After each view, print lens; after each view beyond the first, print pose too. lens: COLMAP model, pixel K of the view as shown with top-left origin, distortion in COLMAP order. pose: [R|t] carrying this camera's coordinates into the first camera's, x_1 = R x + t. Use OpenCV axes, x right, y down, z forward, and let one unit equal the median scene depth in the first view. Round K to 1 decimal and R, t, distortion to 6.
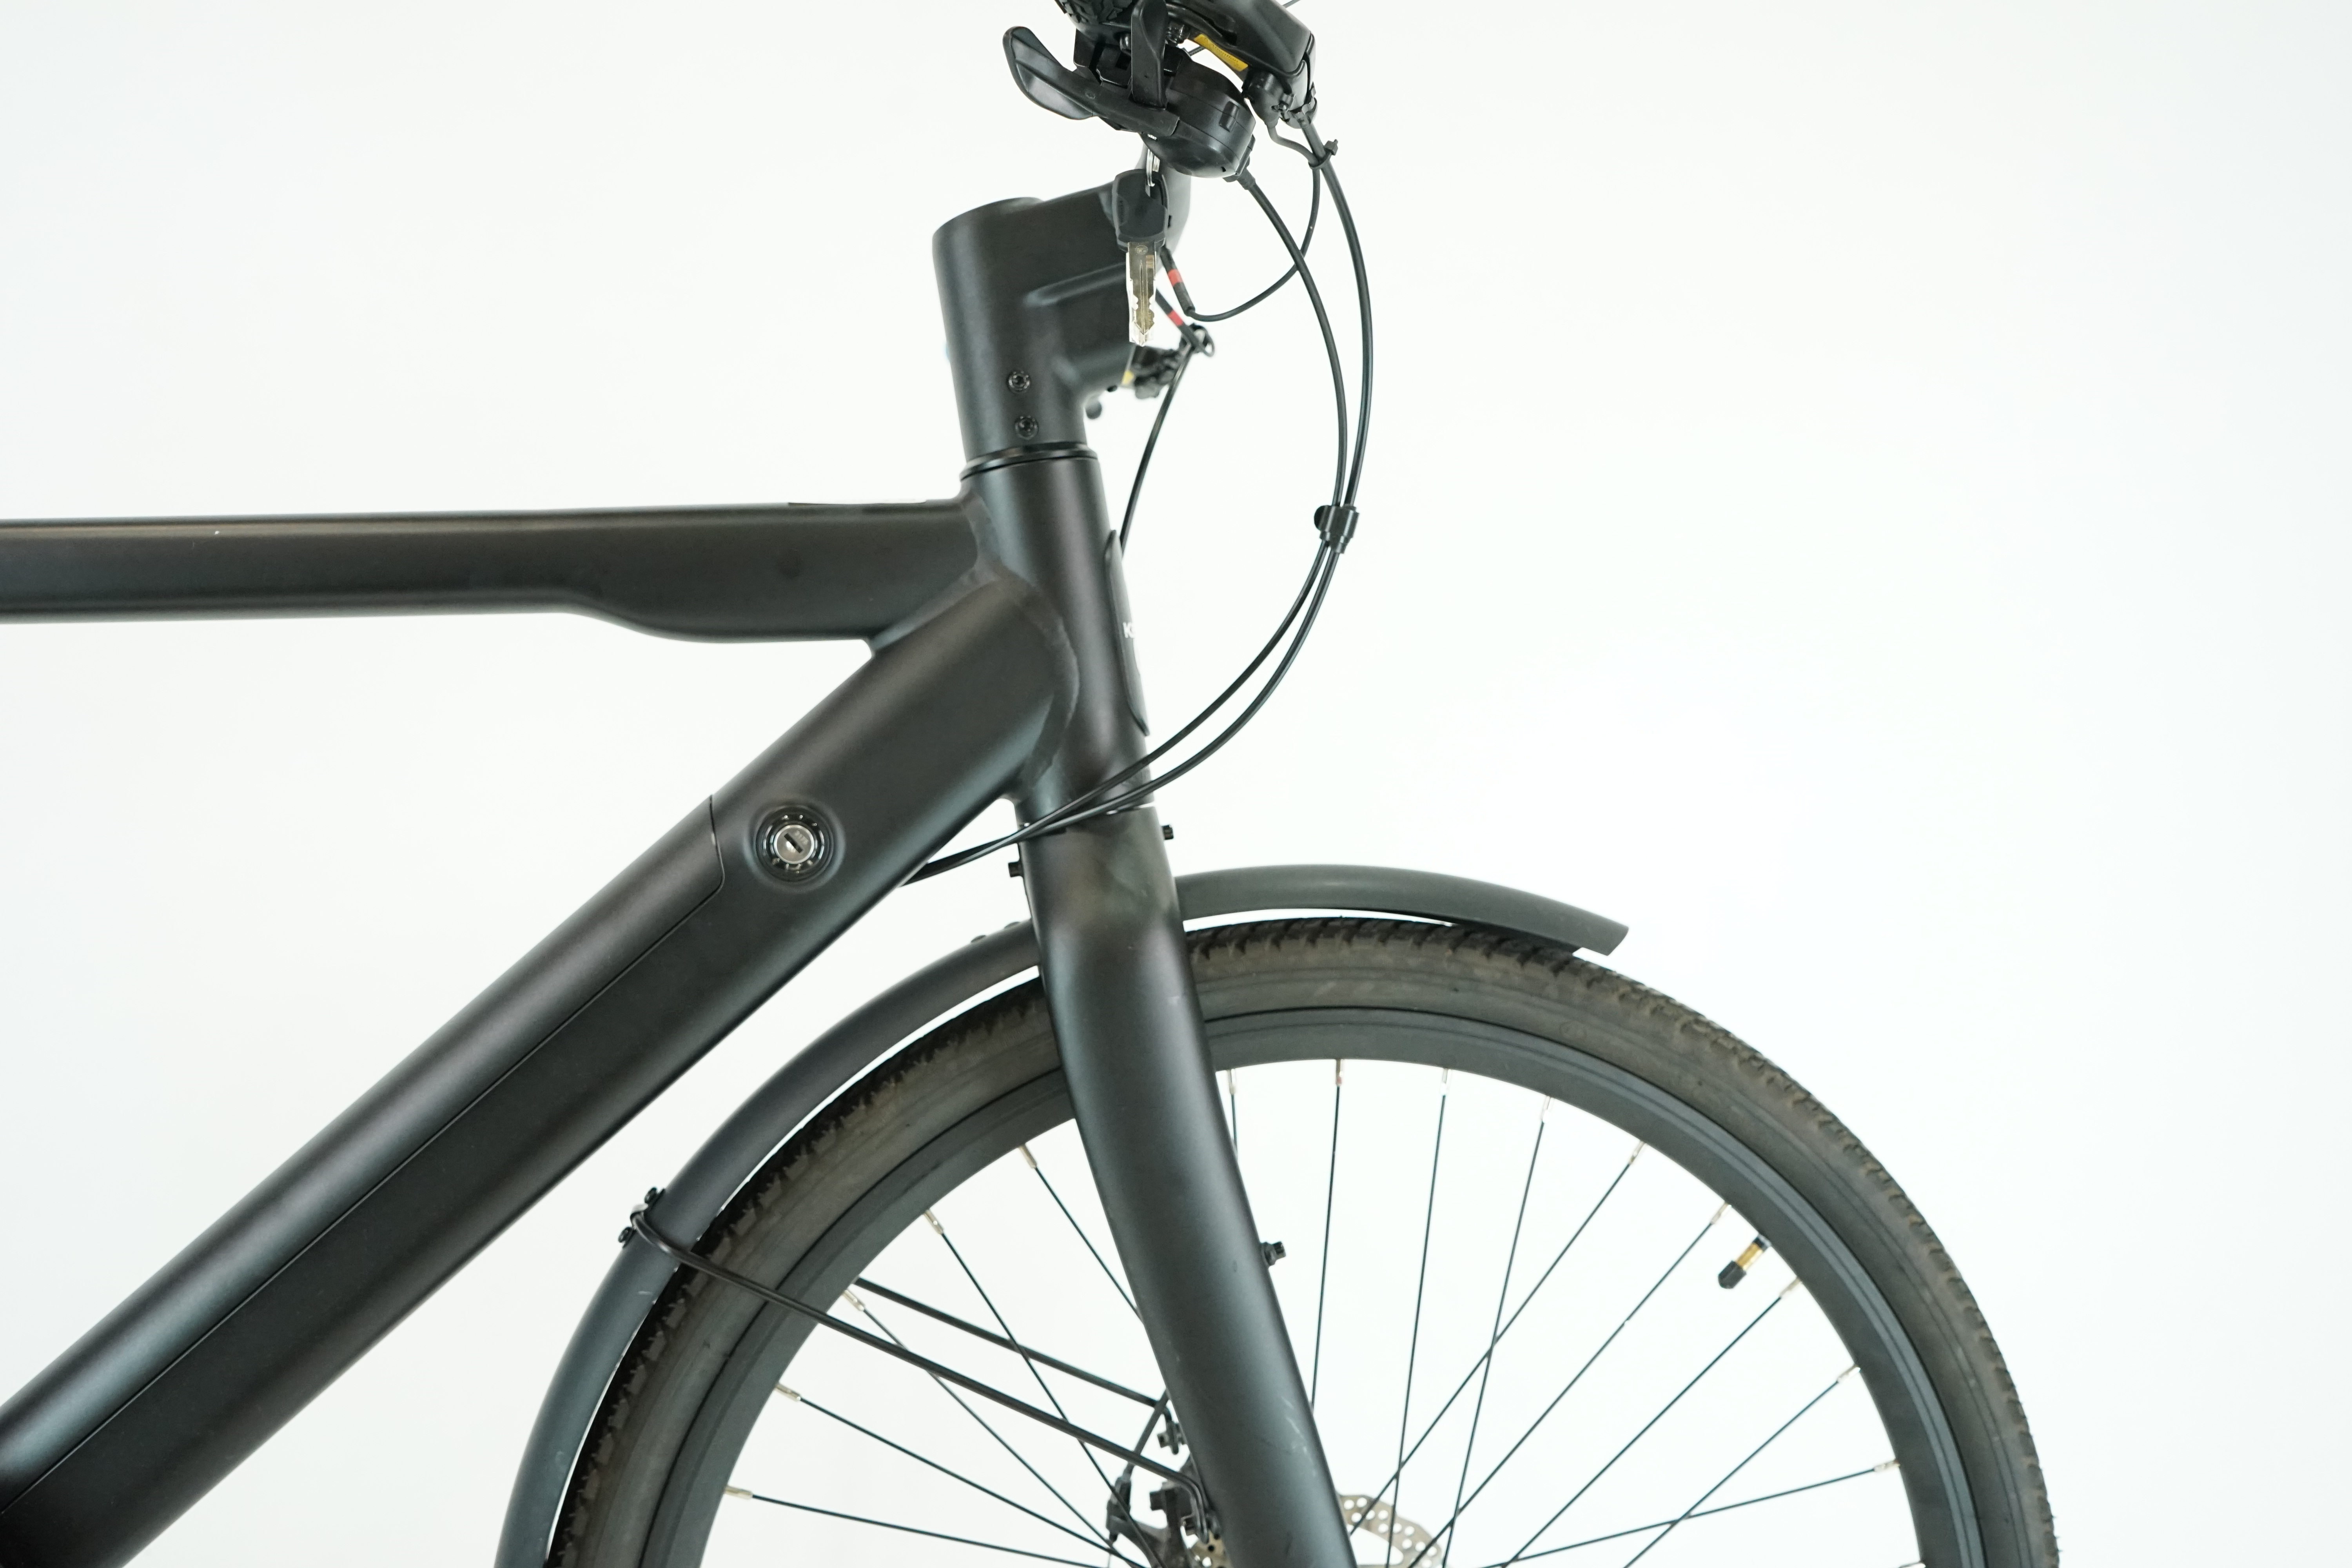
lens RADIAL K [[1929.6, 0, 1176.0], [0, 1929.6, 784.0], [0, 0, 1]] dist [-0.005028, -0.001104]
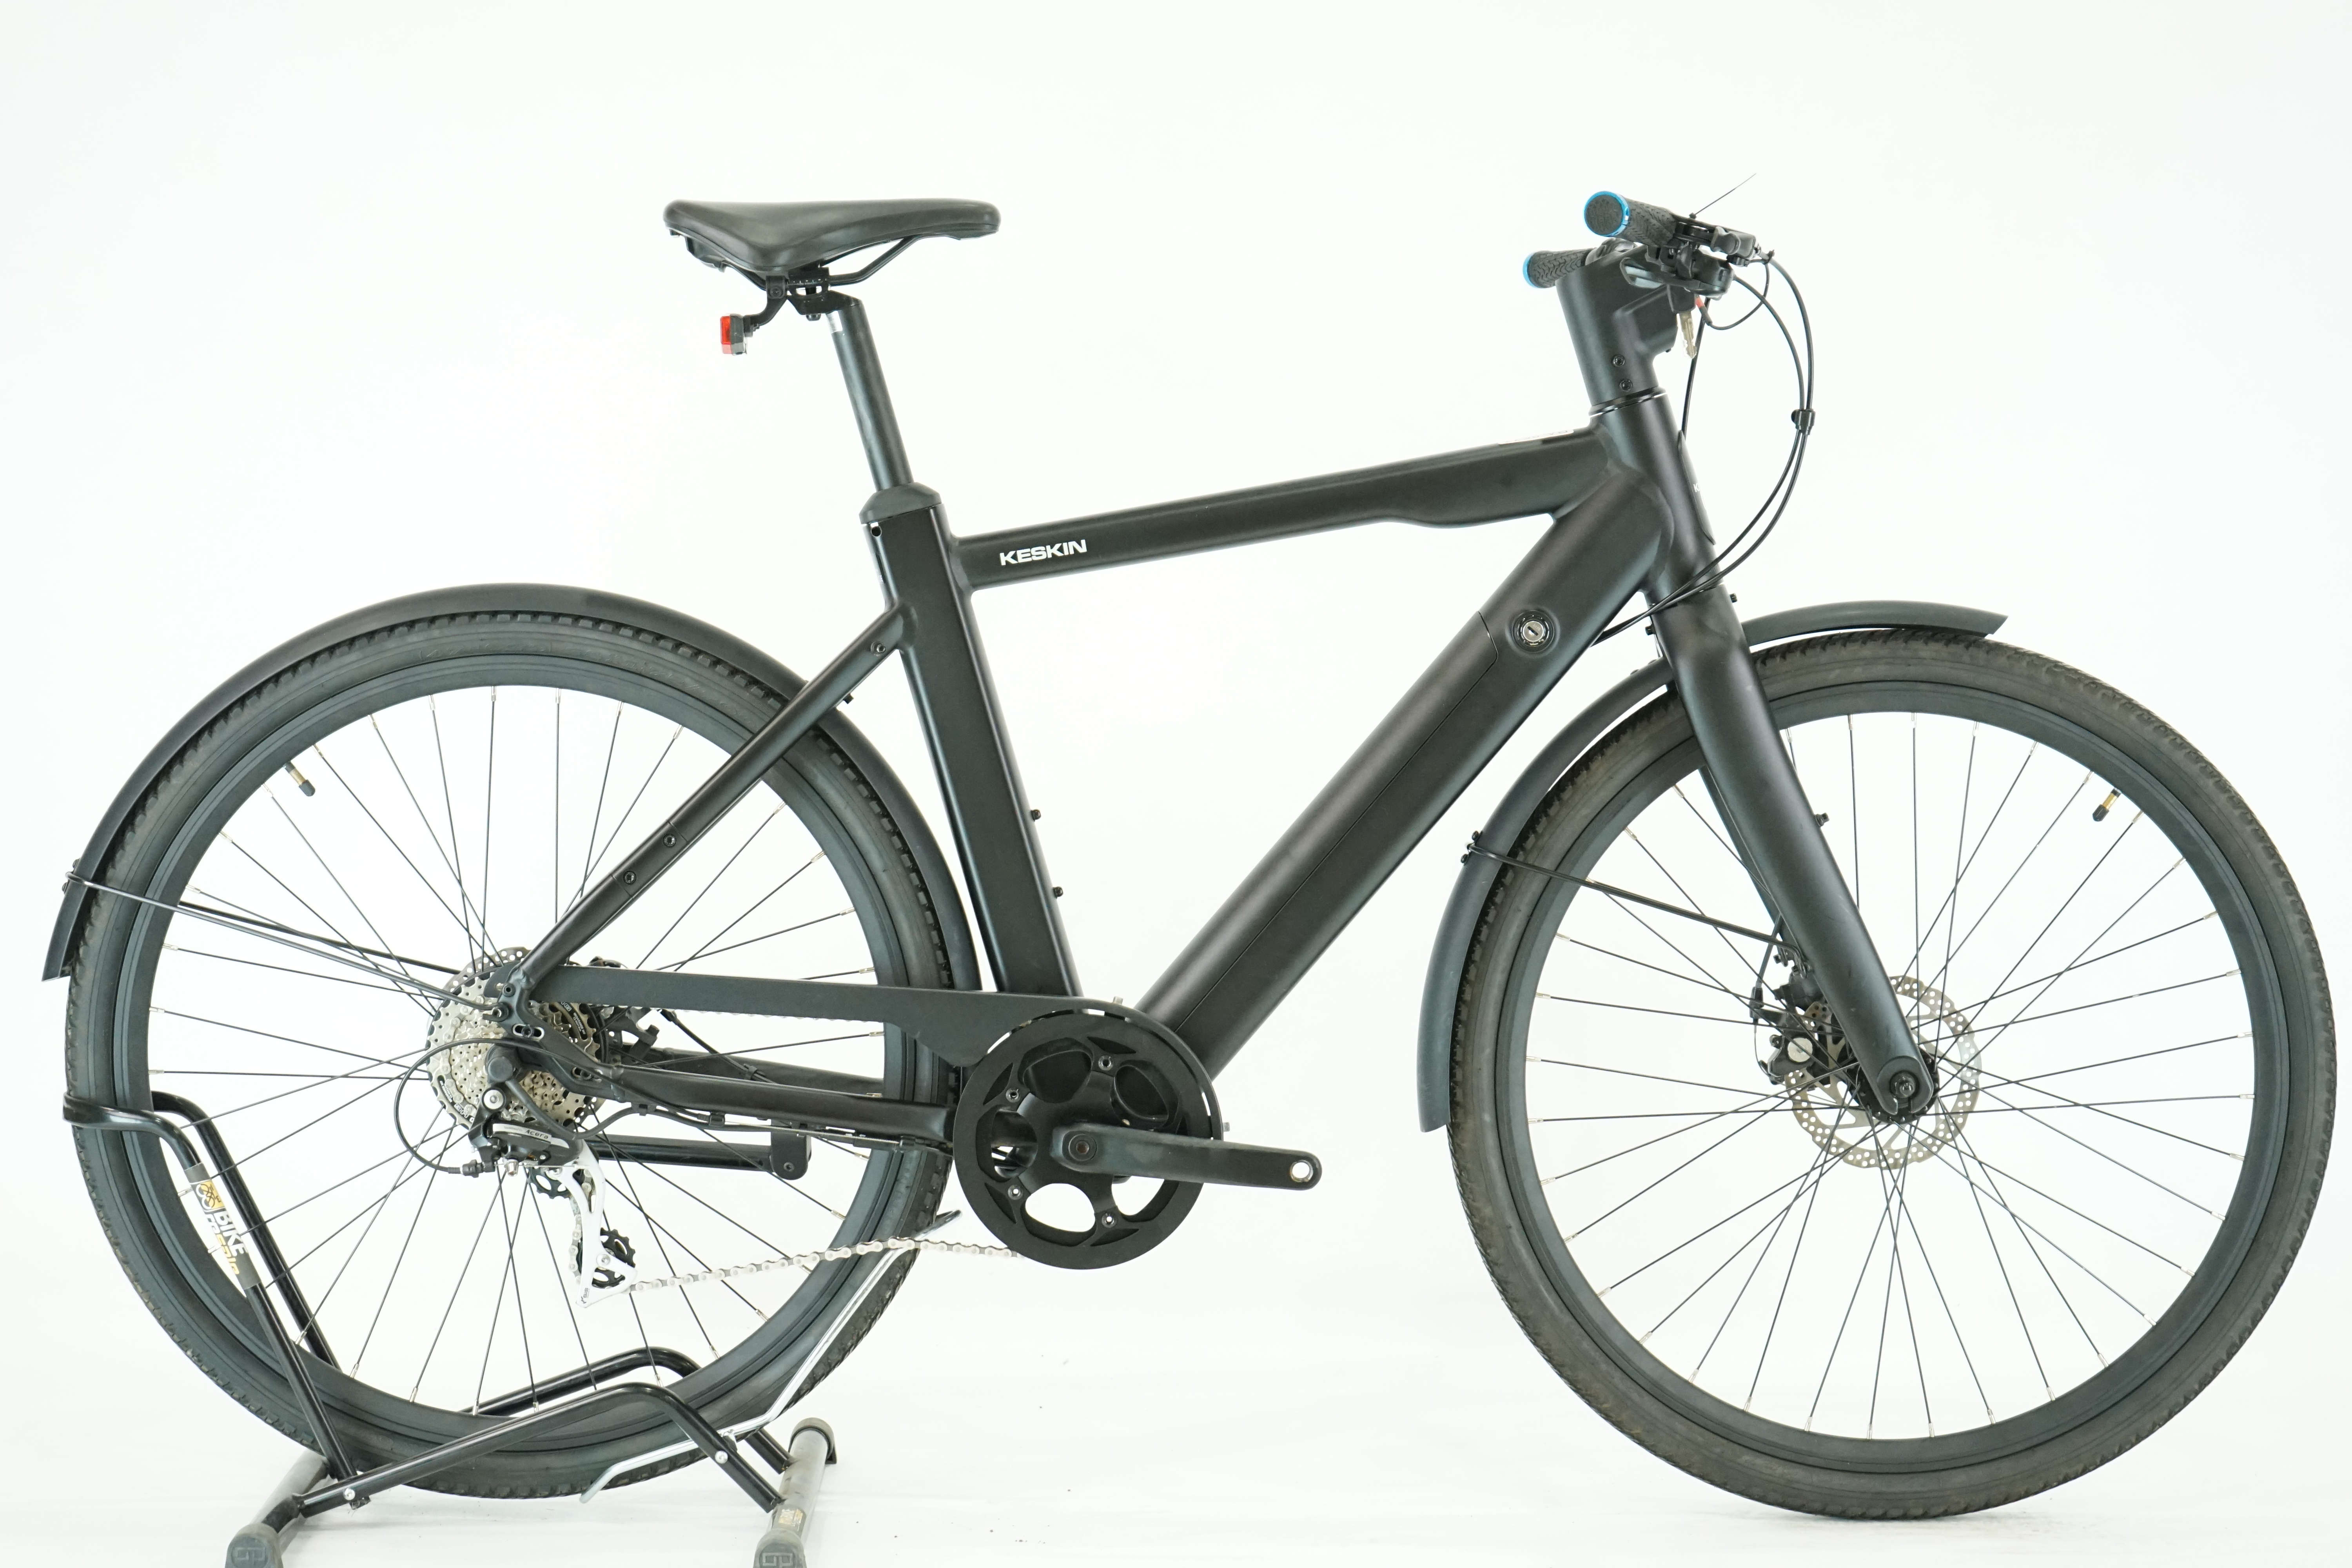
lens RADIAL K [[4704.2, 0, 1176.0], [0, 4704.2, 784.0], [0, 0, 1]] dist [-0.022464, 0.215374]
pose [[0.985029, -0.130910, -0.112164, -0.046202], [0.137027, 0.989372, 0.048653, -0.086005], [0.104603, -0.063294, 0.992498, -3.334210]]
